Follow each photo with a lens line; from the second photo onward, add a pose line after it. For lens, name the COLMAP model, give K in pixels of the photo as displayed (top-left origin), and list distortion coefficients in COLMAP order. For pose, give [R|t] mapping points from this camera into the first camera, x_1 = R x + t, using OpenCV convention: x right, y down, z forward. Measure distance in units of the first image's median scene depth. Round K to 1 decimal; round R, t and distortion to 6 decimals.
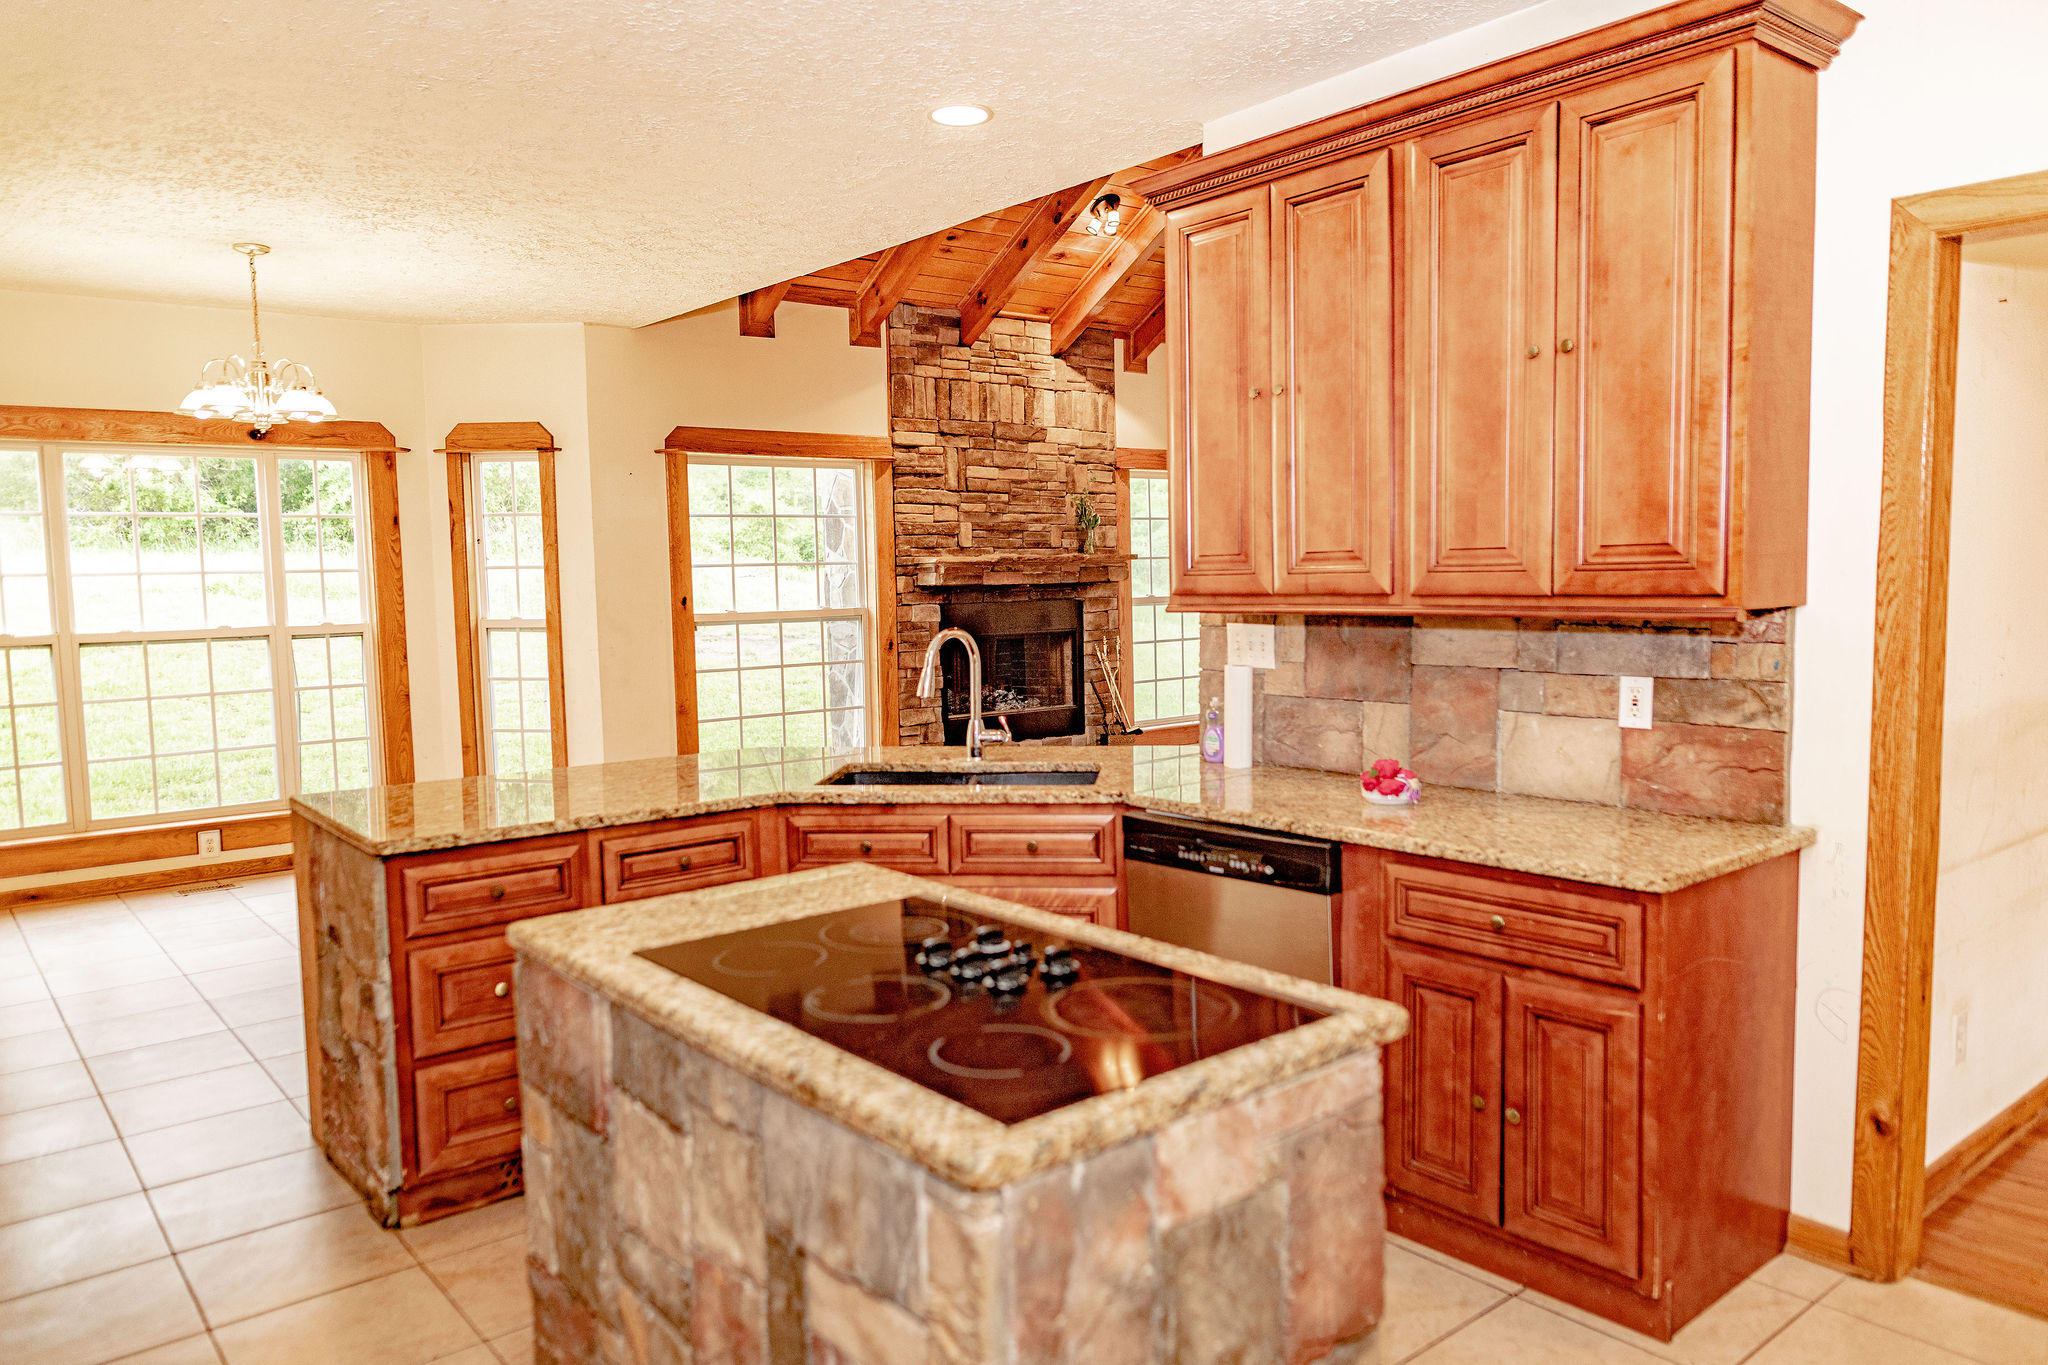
lens RADIAL K [[1423.7, 0, 1064.0], [0, 1423.7, 698.4], [0, 0, 1]] dist [-0.008093, 0.003440]
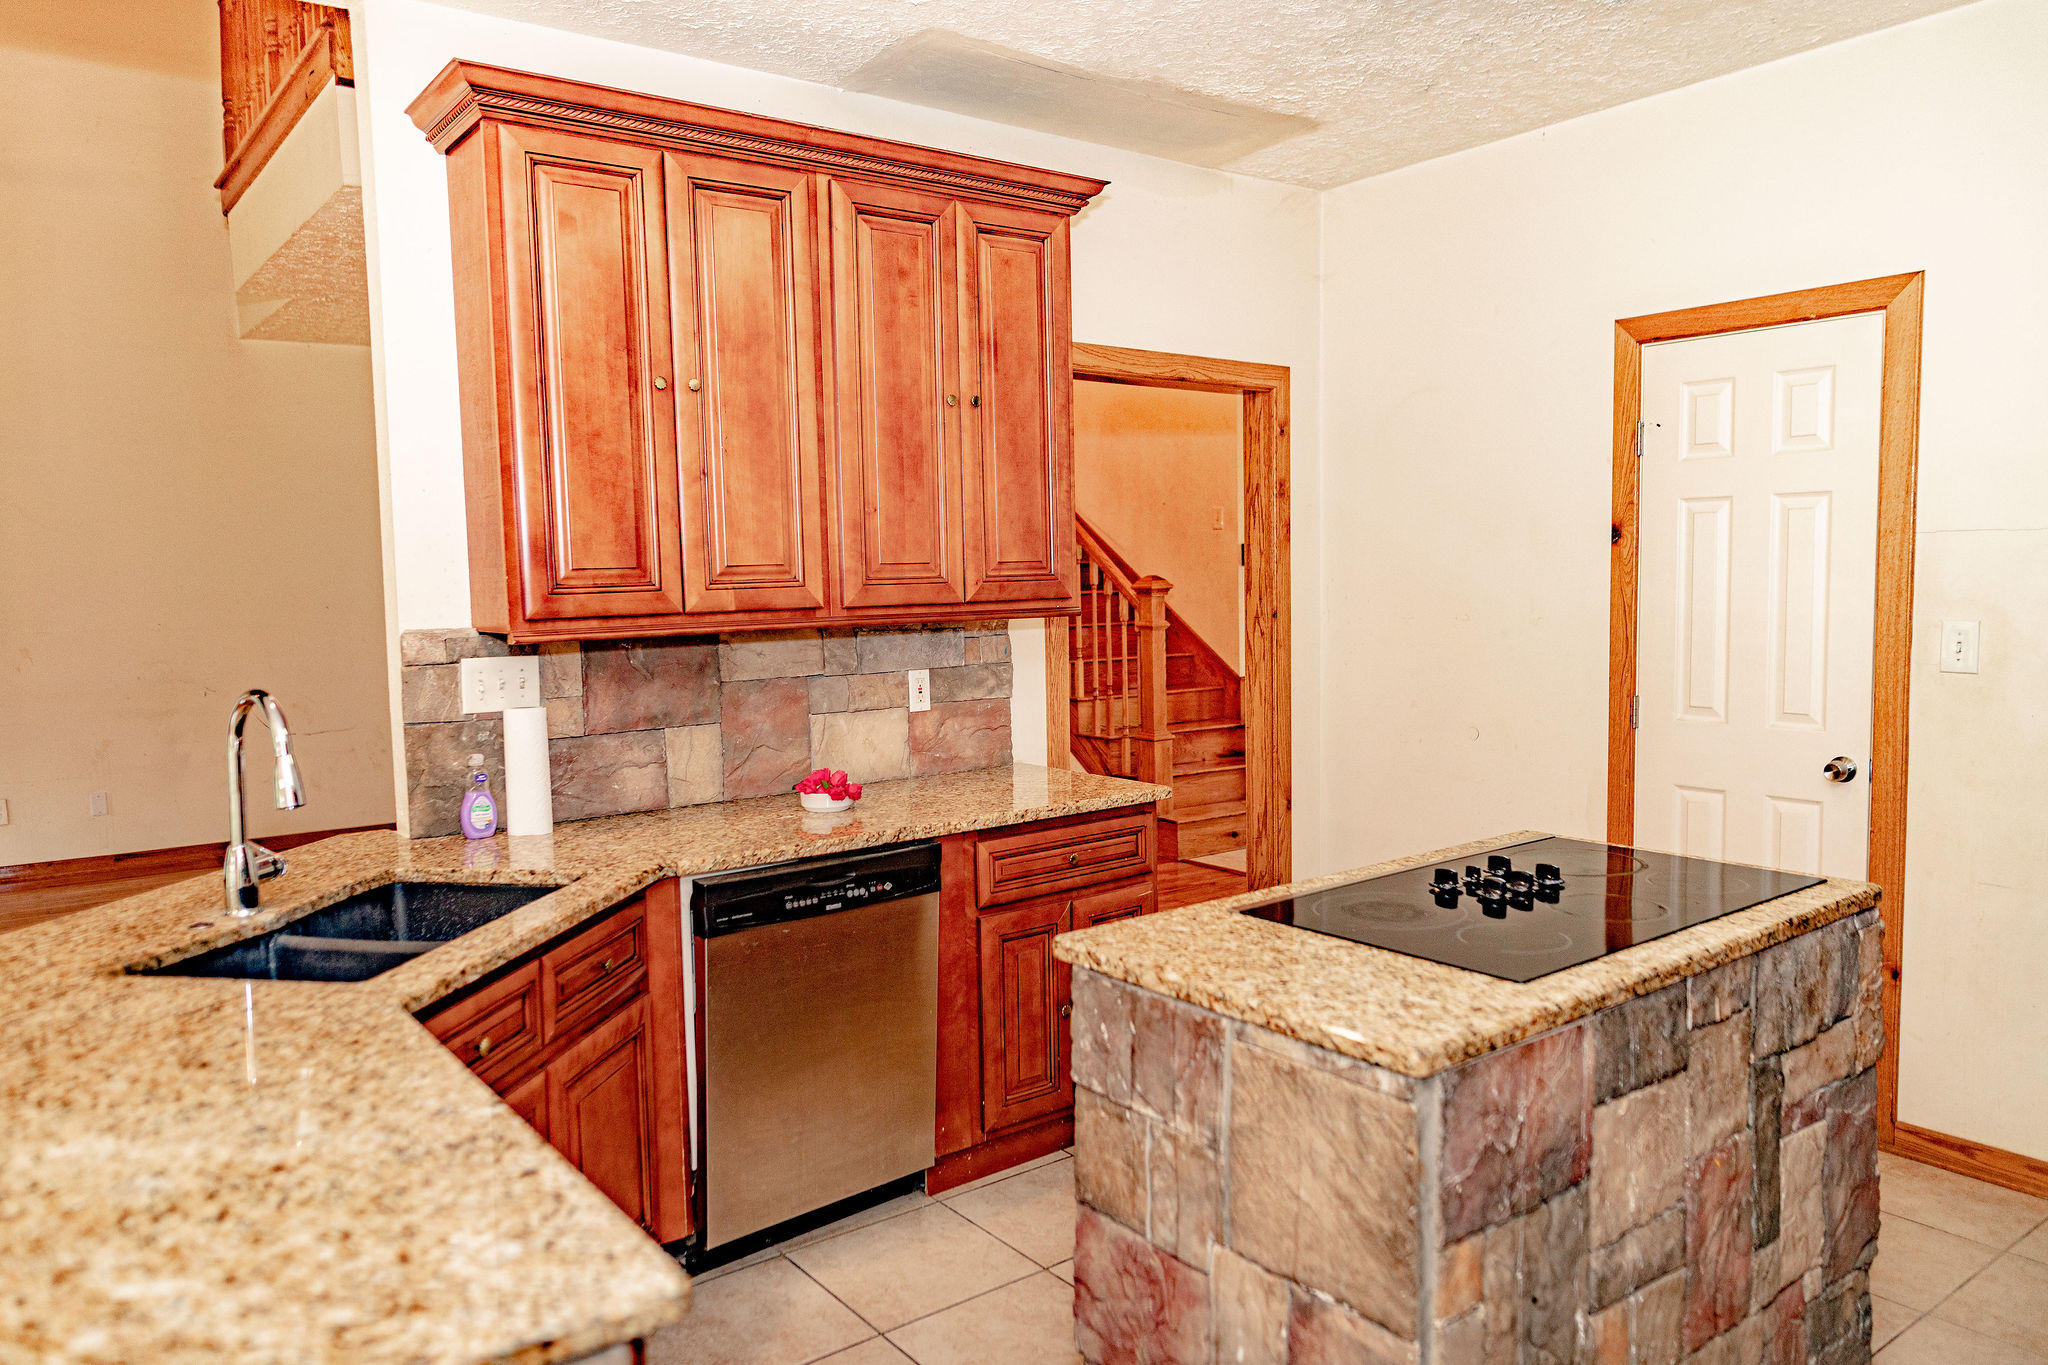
lens RADIAL K [[1423.7, 0, 1007.3], [0, 1423.7, 675.5], [0, 0, 1]] dist [-0.008093, 0.003440]
pose [[0.048253, -0.057386, 0.997185, -0.784935], [0.110053, 0.992575, 0.051796, -0.062421], [-0.992754, 0.107244, 0.054211, 0.812687]]
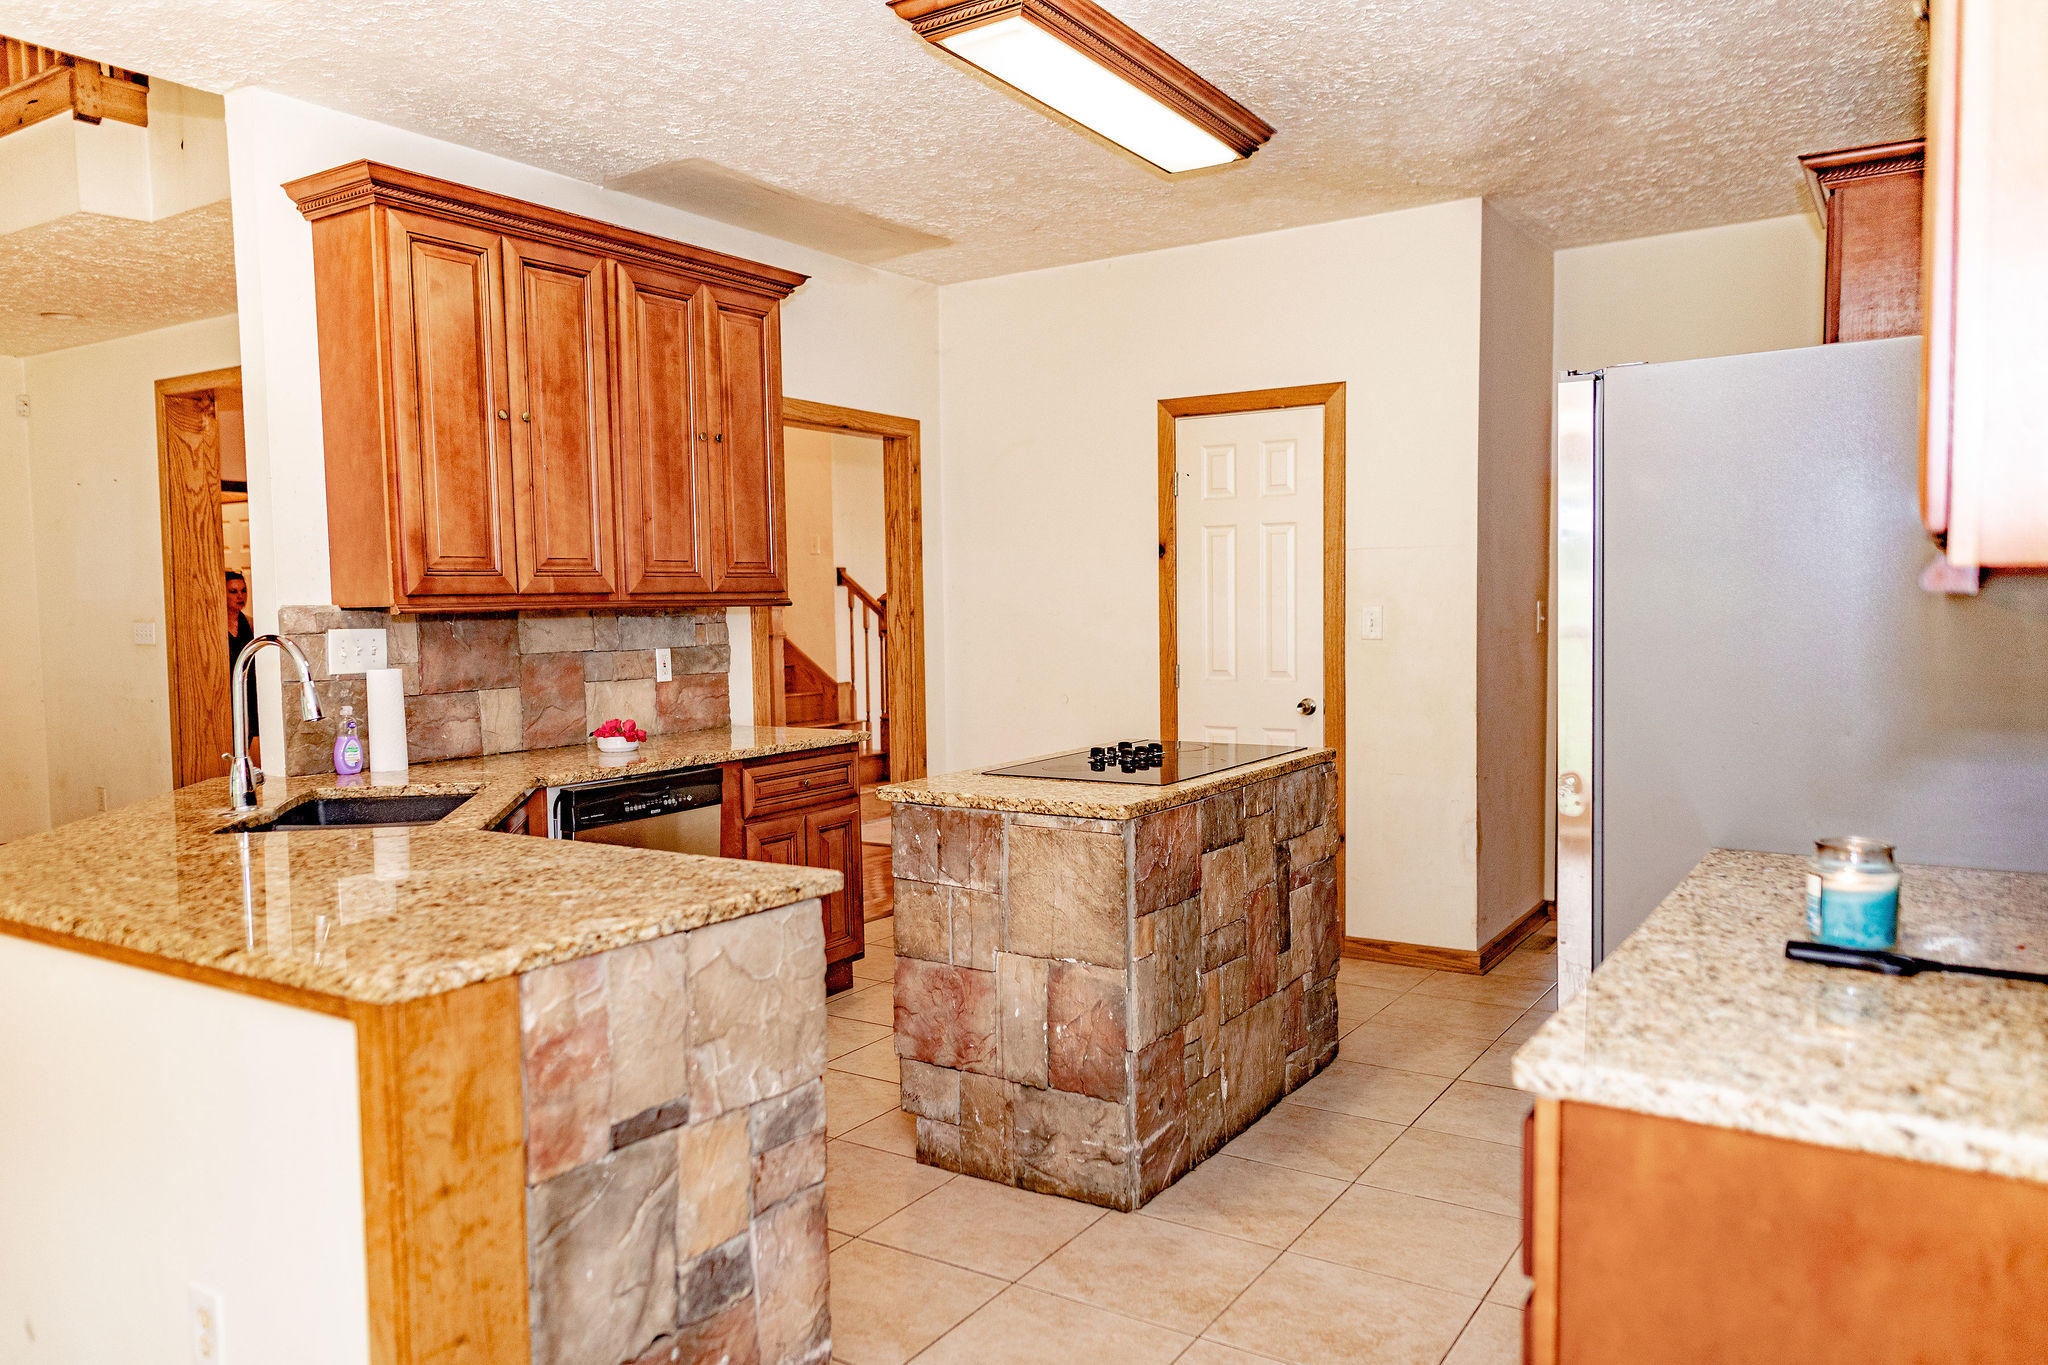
lens RADIAL K [[1423.7, 0, 1028.4], [0, 1423.7, 682.9], [0, 0, 1]] dist [-0.008093, 0.003440]
pose [[-0.299416, -0.032728, 0.953561, -1.139228], [0.108480, 0.991763, 0.068101, -0.038340], [-0.947936, 0.123833, -0.293400, 1.026568]]
